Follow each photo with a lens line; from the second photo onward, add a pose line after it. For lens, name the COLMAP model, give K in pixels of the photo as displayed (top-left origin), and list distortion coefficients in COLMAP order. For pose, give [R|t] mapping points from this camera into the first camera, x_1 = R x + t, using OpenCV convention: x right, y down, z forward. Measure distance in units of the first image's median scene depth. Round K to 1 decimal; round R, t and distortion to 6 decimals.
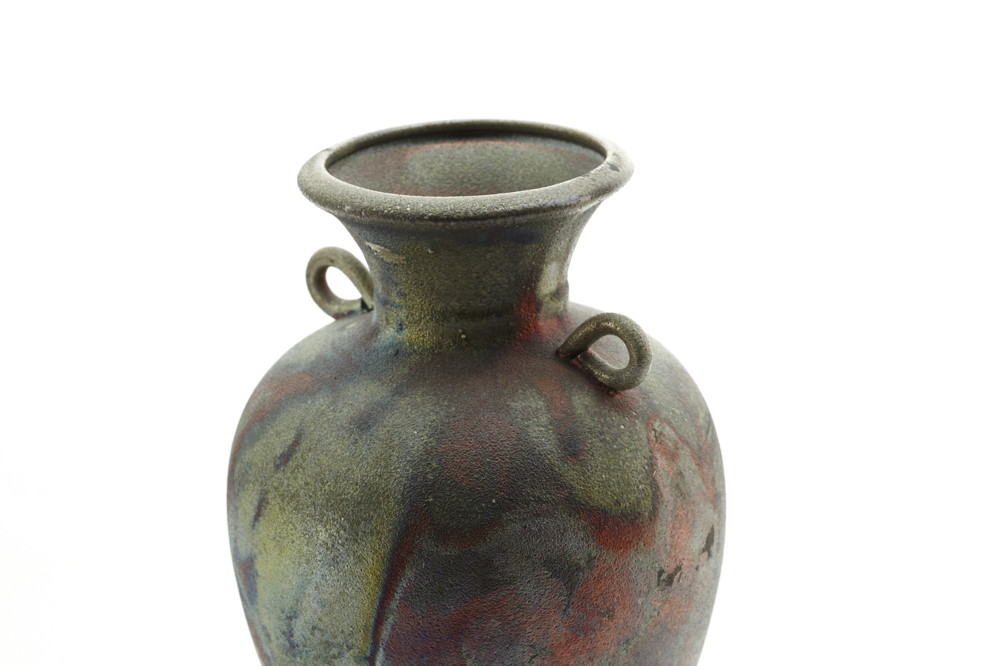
lens RADIAL K [[3499.3, 0, 498.9], [0, 3499.3, 333.4], [0, 0, 1]] dist [-0.081199, 0.000000]
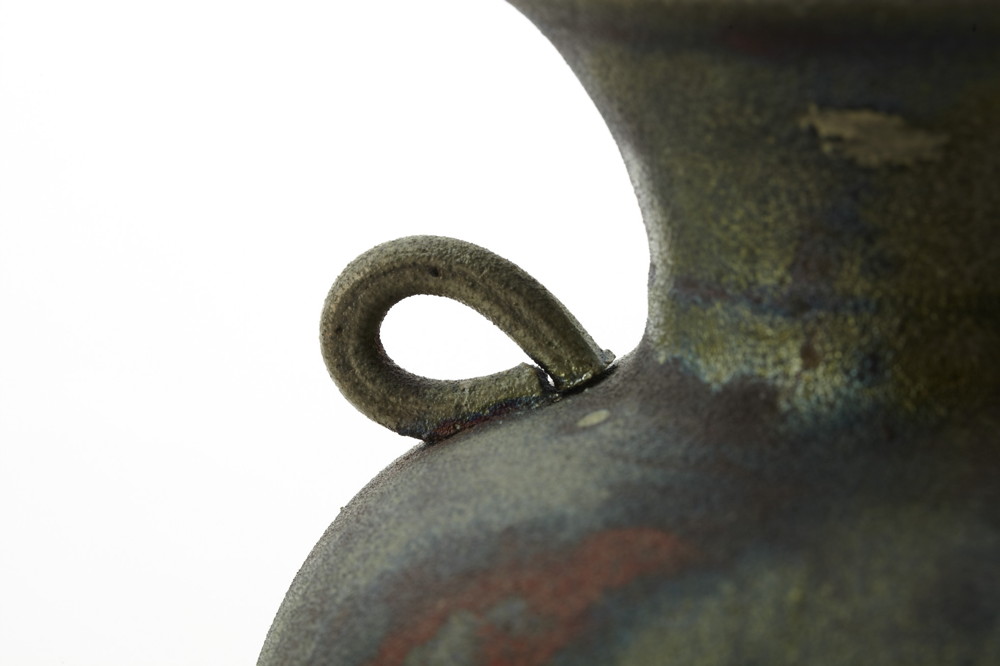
lens RADIAL K [[3974.2, 0, 501.7], [0, 3974.2, 333.2], [0, 0, 1]] dist [-0.017251, 0.000000]
pose [[0.853389, -0.063041, 0.517448, -0.269287], [0.148056, 0.981092, -0.124651, 0.039988], [-0.499806, 0.182987, 0.846587, 0.687488]]
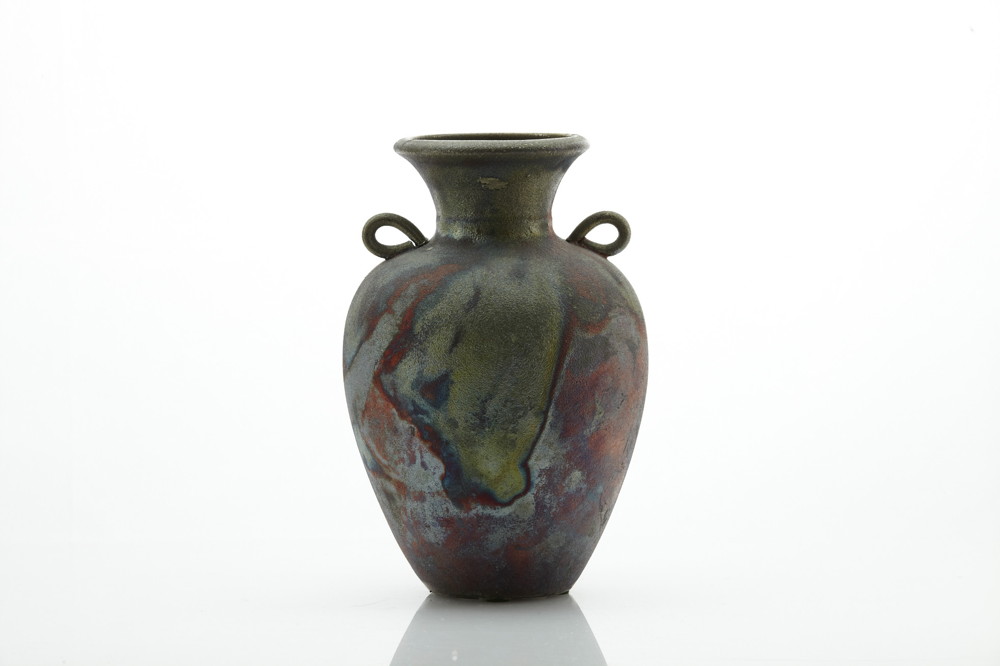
lens RADIAL K [[4099.2, 0, 501.3], [0, 4099.2, 334.0], [0, 0, 1]] dist [0.448369, 0.000000]
pose [[0.730798, -0.046864, 0.680983, -1.380355], [0.210849, 0.964351, -0.159908, 0.364613], [-0.649213, 0.260445, 0.714627, -0.398555]]
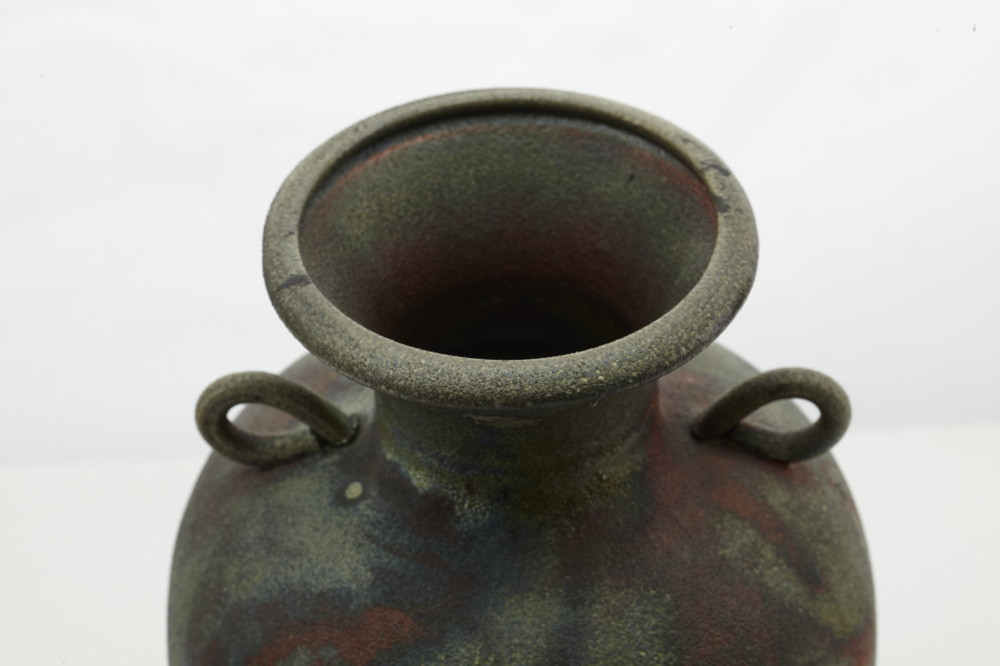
lens RADIAL K [[3499.3, 0, 496.4], [0, 3499.3, 331.7], [0, 0, 1]] dist [-0.081199, 0.000000]
pose [[0.771881, -0.393958, 0.498996, -0.356362], [0.204239, 0.896924, 0.392191, -0.297236], [-0.602068, -0.200810, 0.772780, 0.492742]]
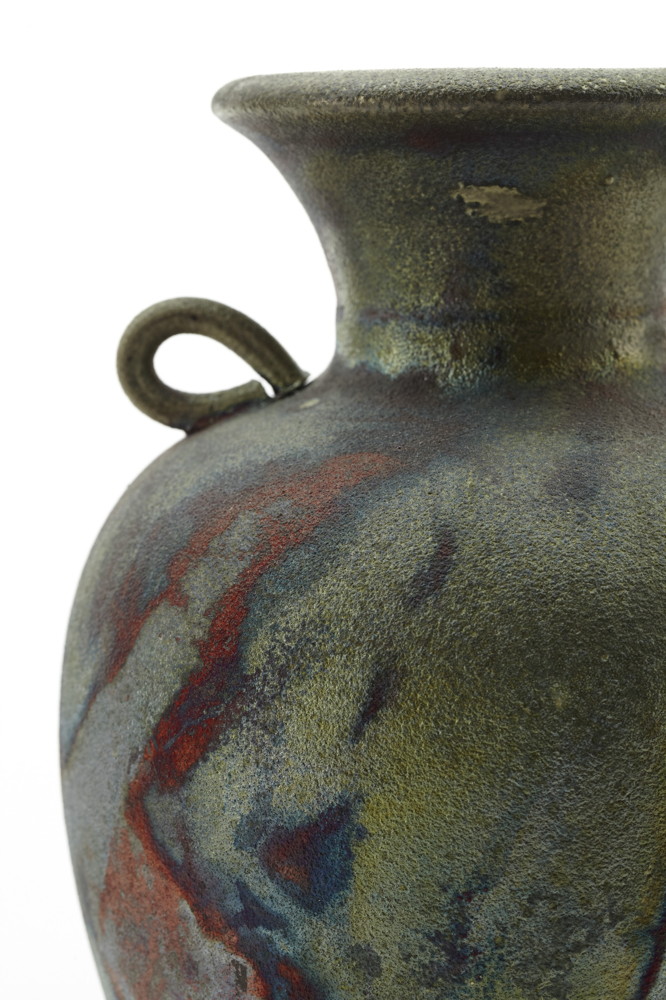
lens RADIAL K [[3499.3, 0, 338.3], [0, 3499.3, 494.7], [0, 0, 1]] dist [-0.081199, 0.000000]
pose [[0.772304, -0.047680, 0.633461, -0.399750], [0.192637, 0.967803, -0.162013, 0.104756], [-0.605341, 0.247151, 0.756623, 0.612859]]
